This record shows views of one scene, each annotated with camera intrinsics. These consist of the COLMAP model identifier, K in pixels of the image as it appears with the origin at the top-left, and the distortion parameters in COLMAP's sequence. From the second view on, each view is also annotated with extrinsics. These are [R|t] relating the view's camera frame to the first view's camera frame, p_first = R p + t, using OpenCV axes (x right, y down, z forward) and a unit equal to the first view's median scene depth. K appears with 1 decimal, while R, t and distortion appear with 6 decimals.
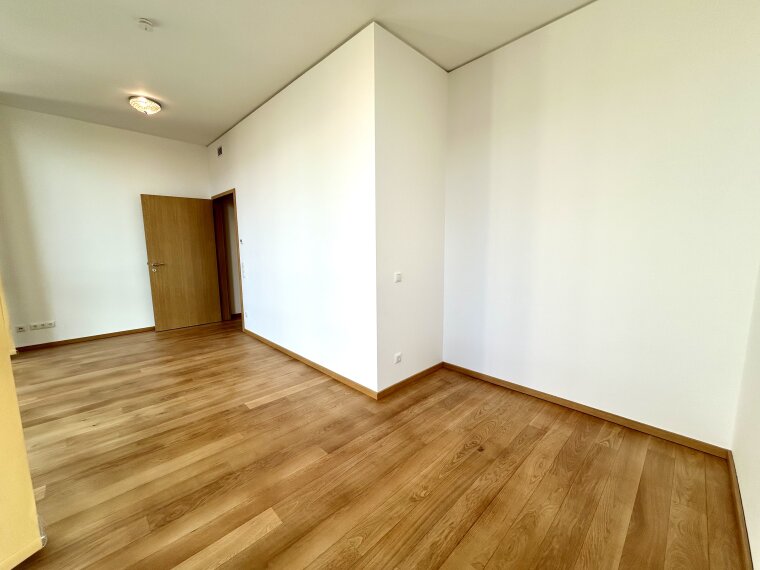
lens RADIAL K [[306.2, 0, 378.8], [0, 306.2, 283.6], [0, 0, 1]] dist [-0.000883, -0.000129]
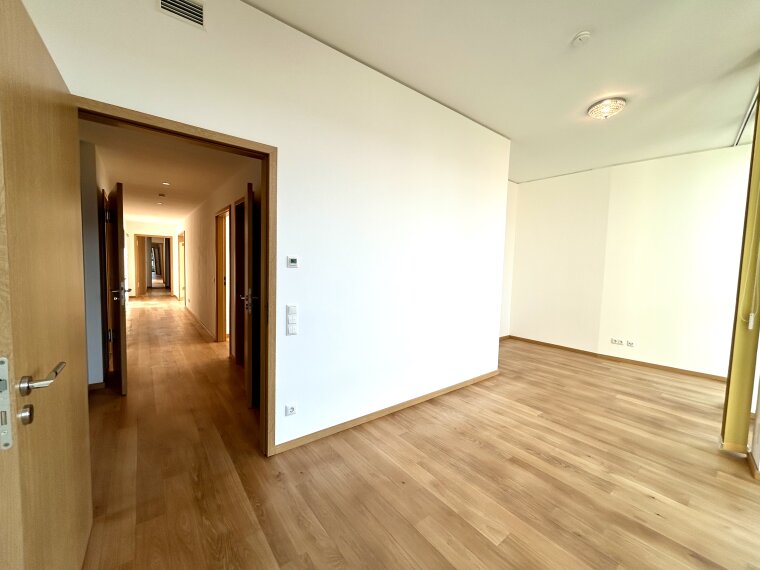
lens RADIAL K [[306.2, 0, 378.8], [0, 306.2, 283.6], [0, 0, 1]] dist [-0.000883, -0.000129]
pose [[0.109160, -0.049097, 0.992811, -1.557793], [0.098960, 0.994354, 0.038293, -0.185055], [-0.989086, 0.094068, 0.113402, 1.371647]]
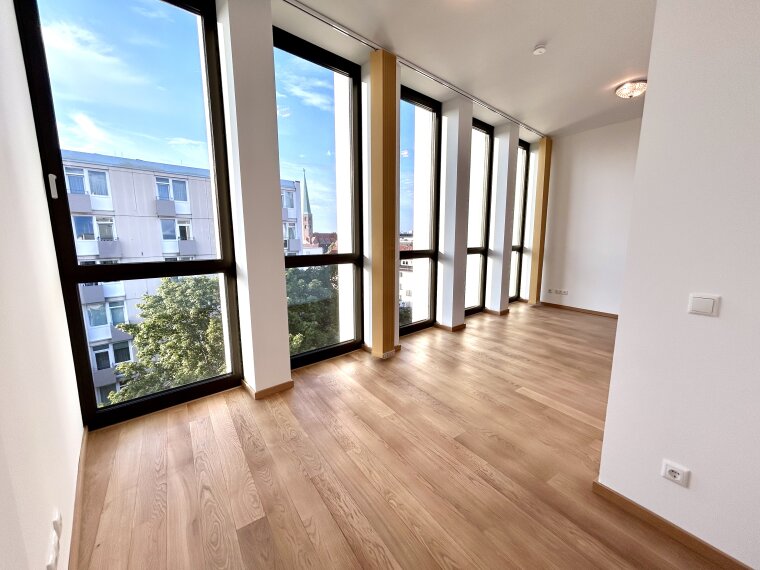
lens RADIAL K [[306.2, 0, 378.8], [0, 306.2, 283.6], [0, 0, 1]] dist [-0.000883, -0.000129]
pose [[-0.169190, 0.159040, -0.972667, 0.579117], [-0.124049, 0.975610, 0.181099, -0.073164], [0.977746, 0.151299, -0.145335, 0.607961]]
